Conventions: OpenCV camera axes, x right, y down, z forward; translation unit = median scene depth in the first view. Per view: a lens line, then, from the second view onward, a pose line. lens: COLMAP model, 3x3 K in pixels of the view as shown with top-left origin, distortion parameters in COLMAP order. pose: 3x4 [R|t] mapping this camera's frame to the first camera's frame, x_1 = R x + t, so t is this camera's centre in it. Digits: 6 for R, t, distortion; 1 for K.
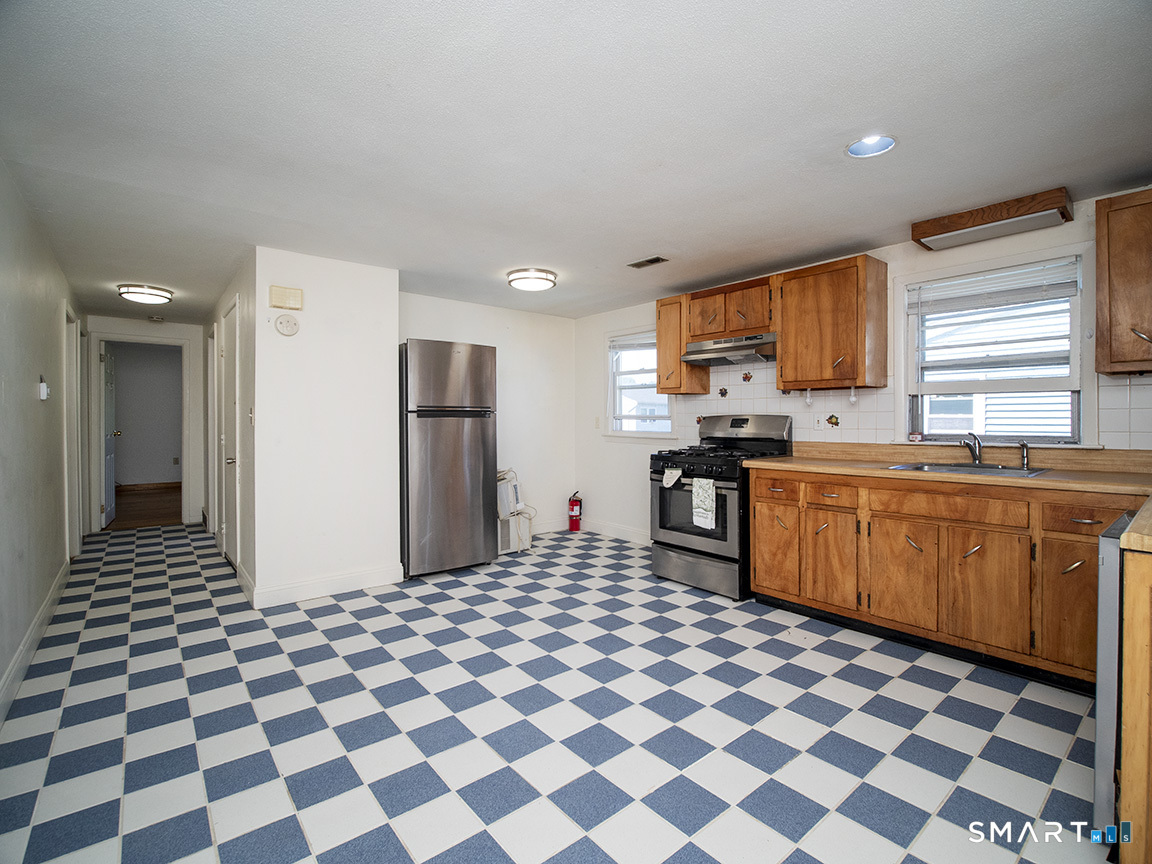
lens RADIAL K [[519.6, 0, 575.2], [0, 519.6, 426.6], [0, 0, 1]] dist [-0.053237, -0.000212]
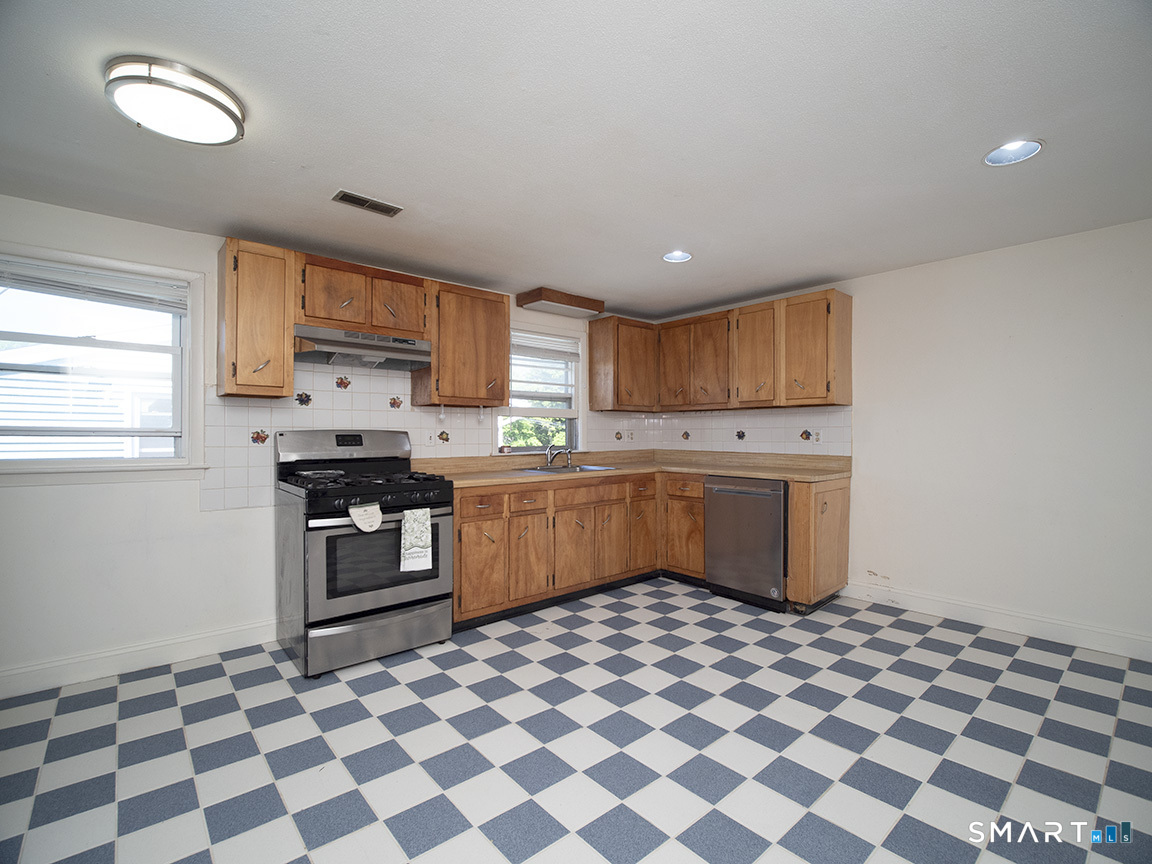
lens RADIAL K [[536.0, 0, 580.1], [0, 536.0, 435.1], [0, 0, 1]] dist [-0.016088, -0.001138]
pose [[-0.048600, 0.001872, 0.998817, -0.650744], [0.013331, 0.999910, -0.001226, -0.010988], [-0.998729, 0.013255, -0.048621, 0.861870]]
